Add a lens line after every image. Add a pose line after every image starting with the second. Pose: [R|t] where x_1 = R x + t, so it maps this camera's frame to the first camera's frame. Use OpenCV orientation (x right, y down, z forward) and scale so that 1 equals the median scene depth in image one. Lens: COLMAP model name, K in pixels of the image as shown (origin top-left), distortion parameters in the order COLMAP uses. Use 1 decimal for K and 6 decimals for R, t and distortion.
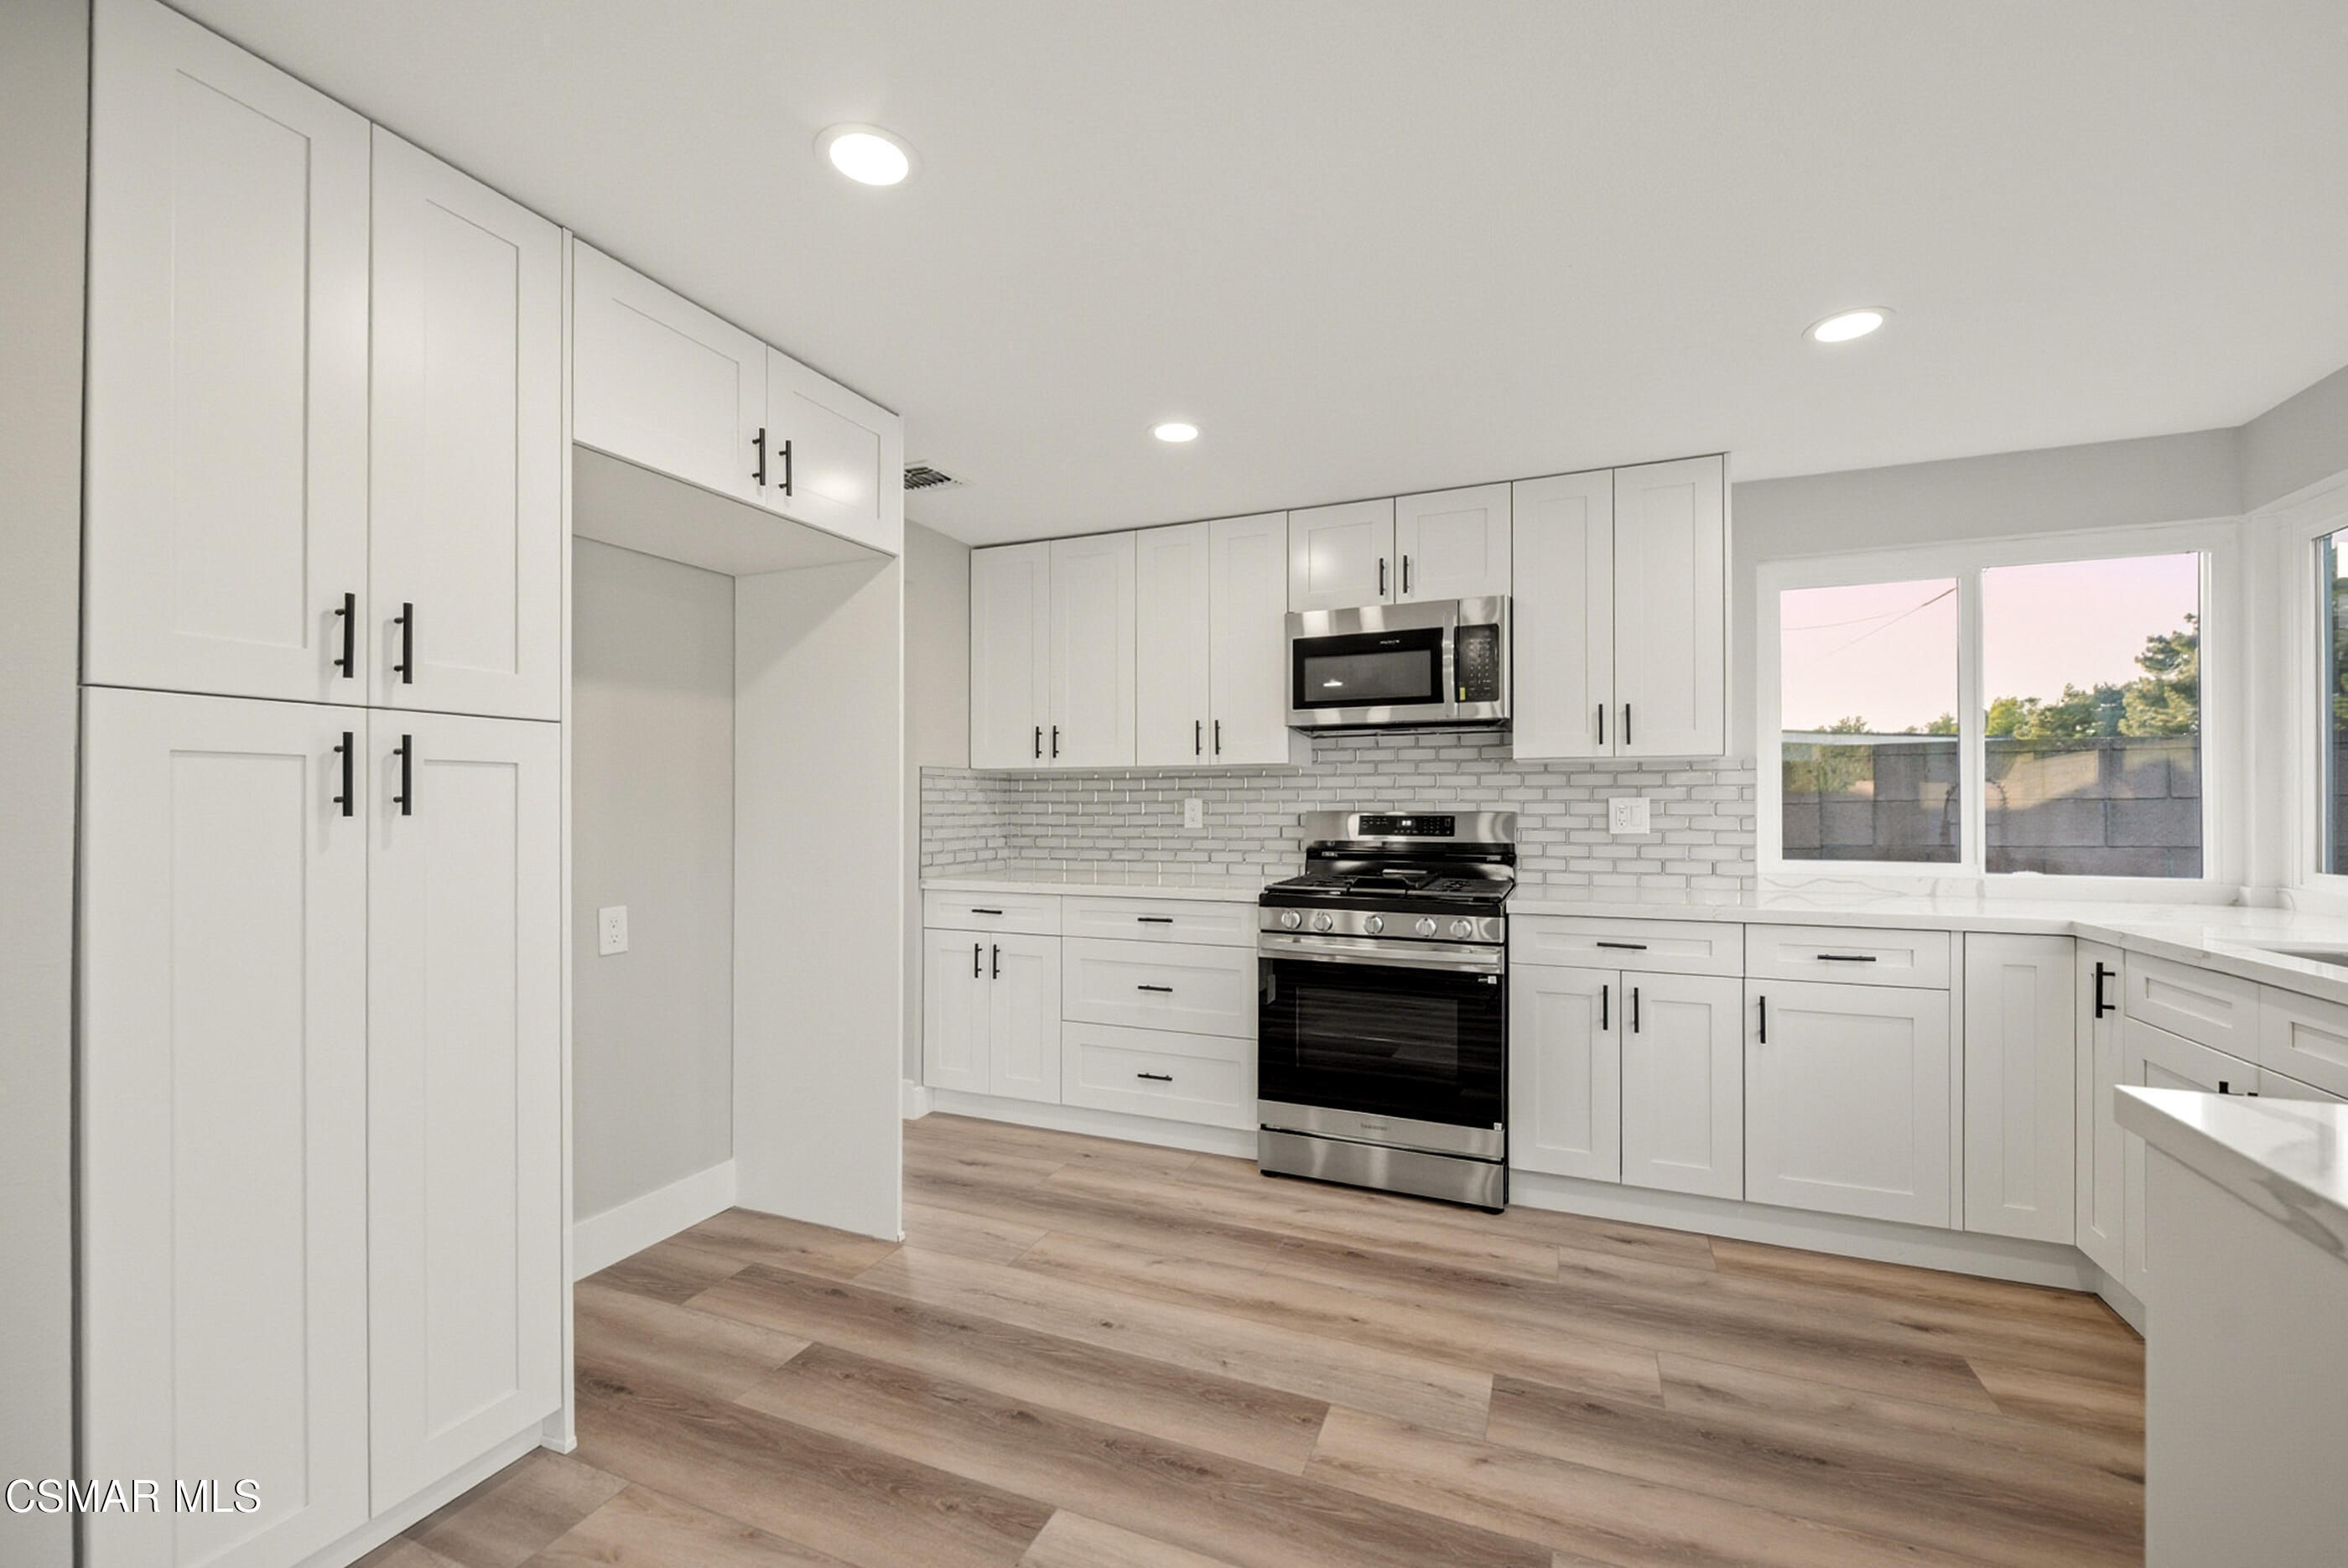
lens RADIAL K [[936.7, 0, 1187.1], [0, 936.7, 806.3], [0, 0, 1]] dist [0.000039, -0.002353]
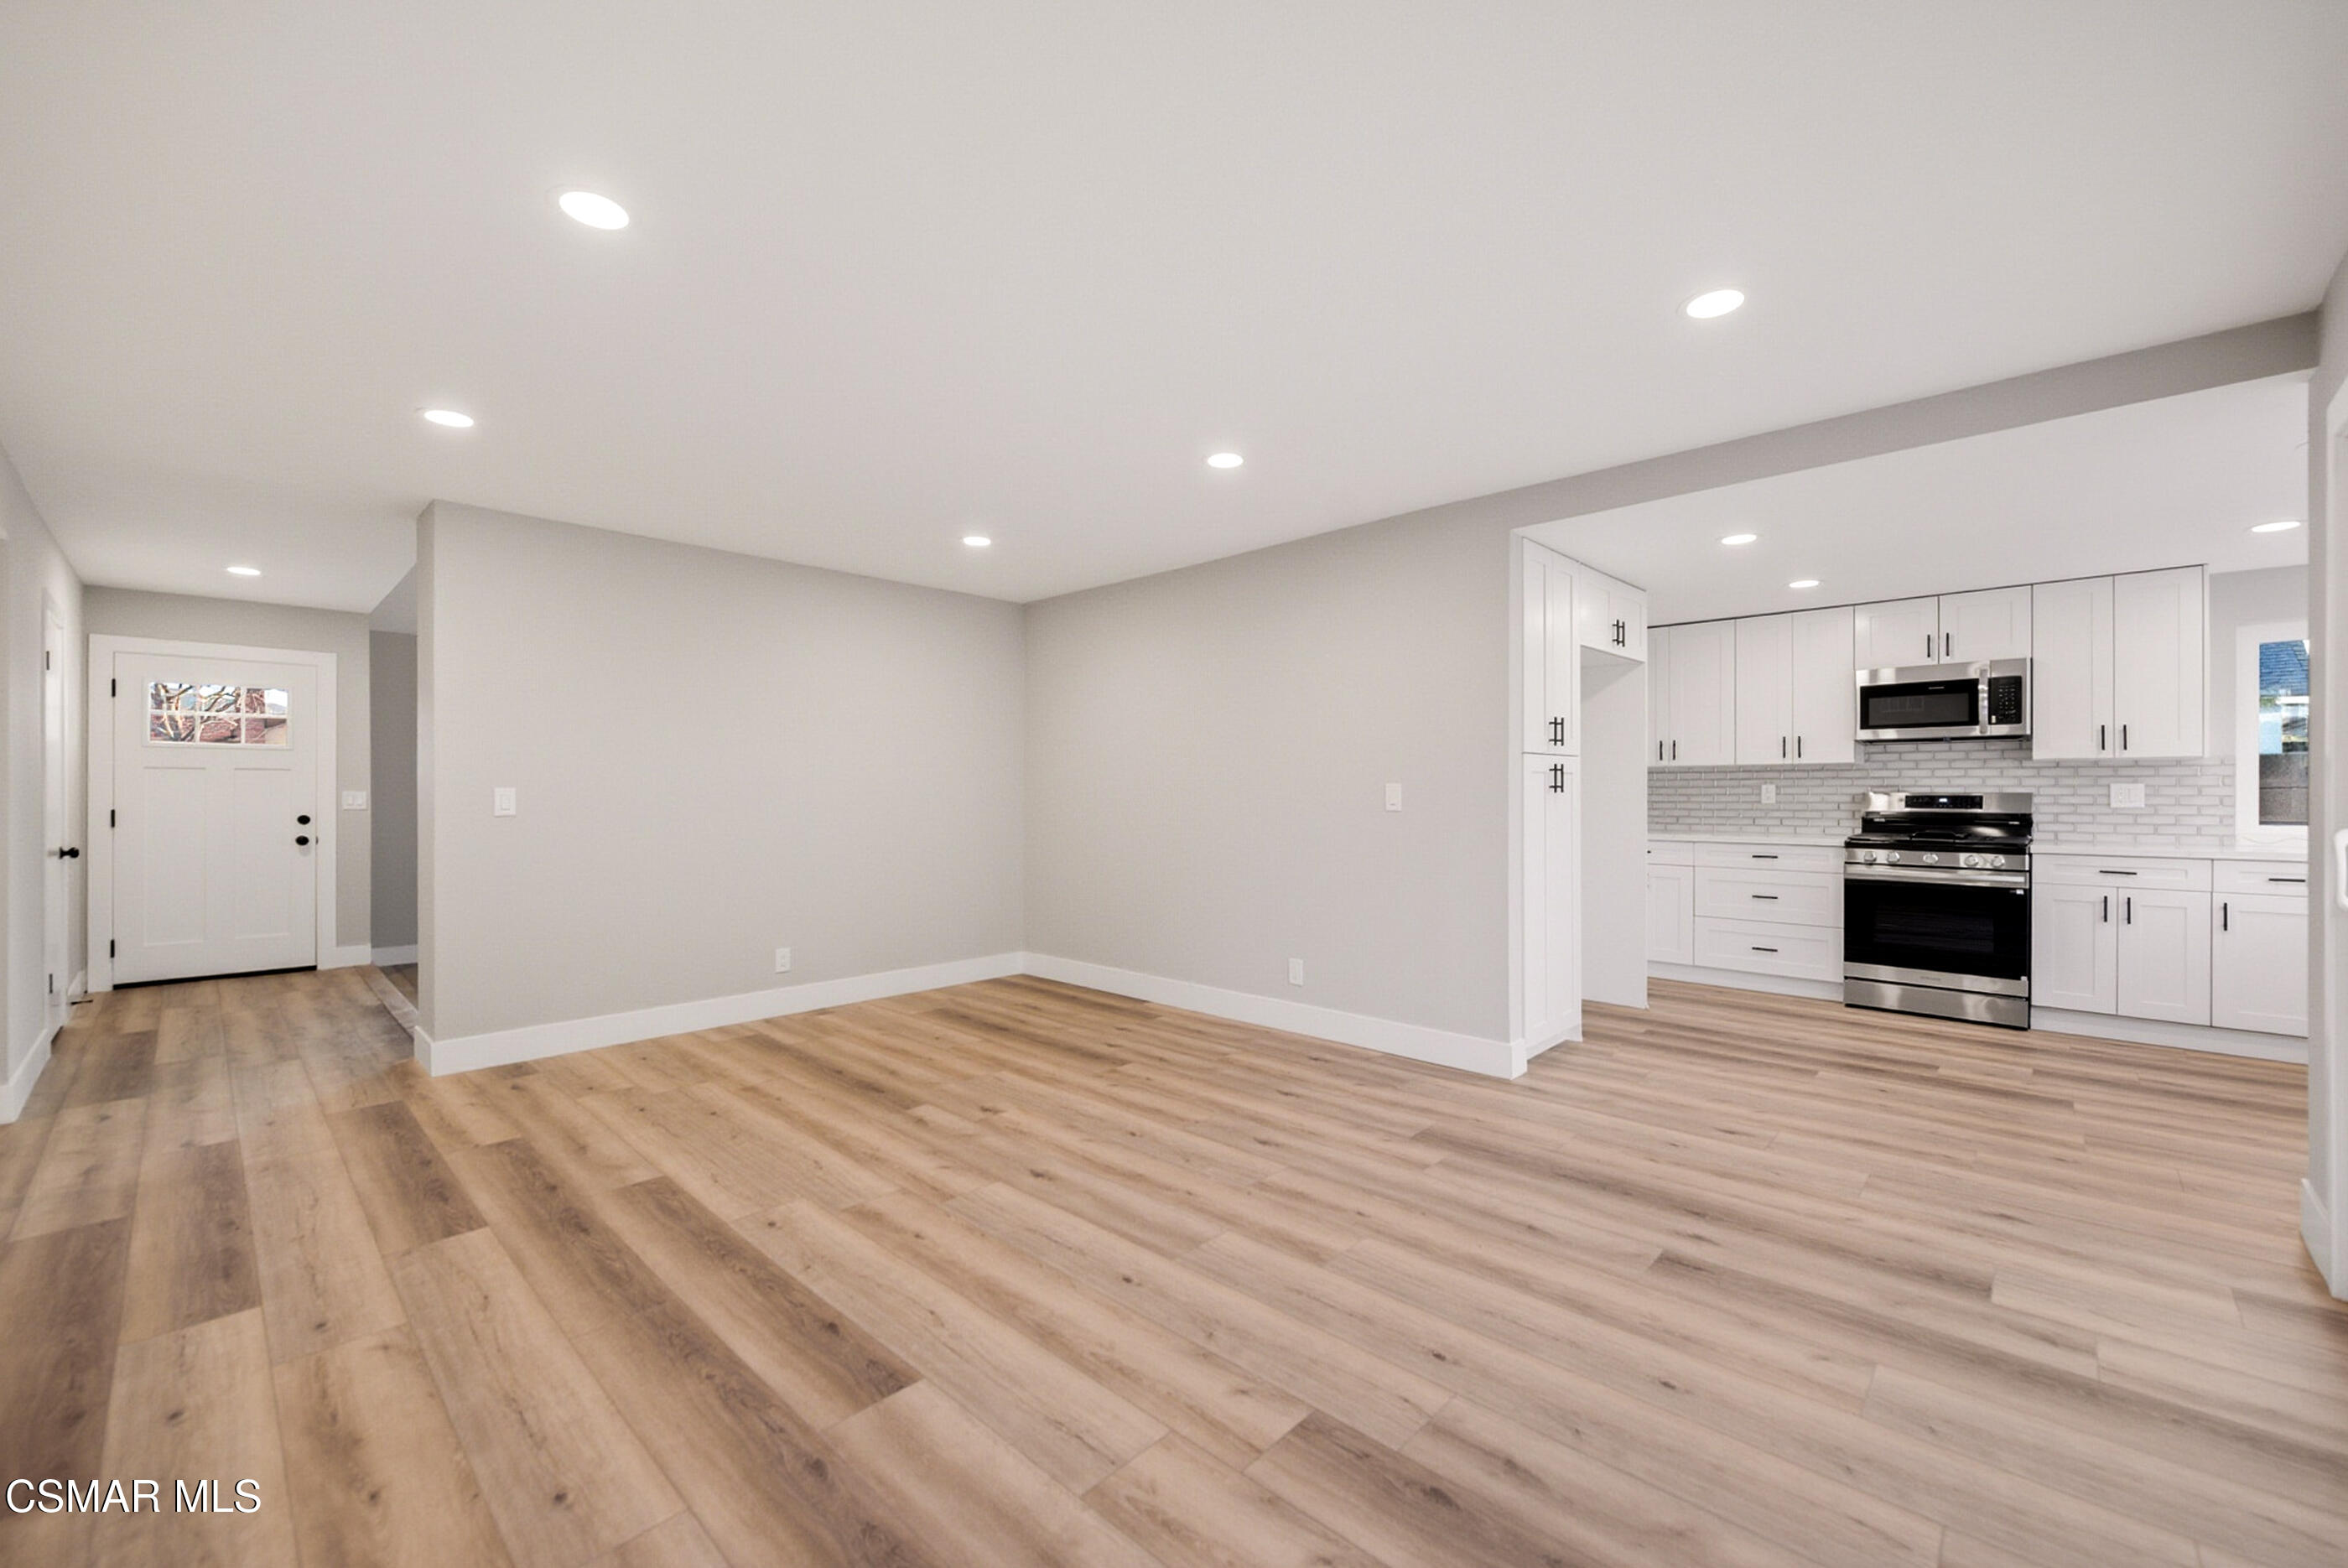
lens RADIAL K [[936.7, 0, 1184.5], [0, 936.7, 793.6], [0, 0, 1]] dist [0.000039, -0.002353]
pose [[0.934967, 0.003301, -0.354718, -0.503832], [-0.001737, 0.999987, 0.004727, 0.002705], [0.354729, -0.003803, 0.934961, -1.152478]]
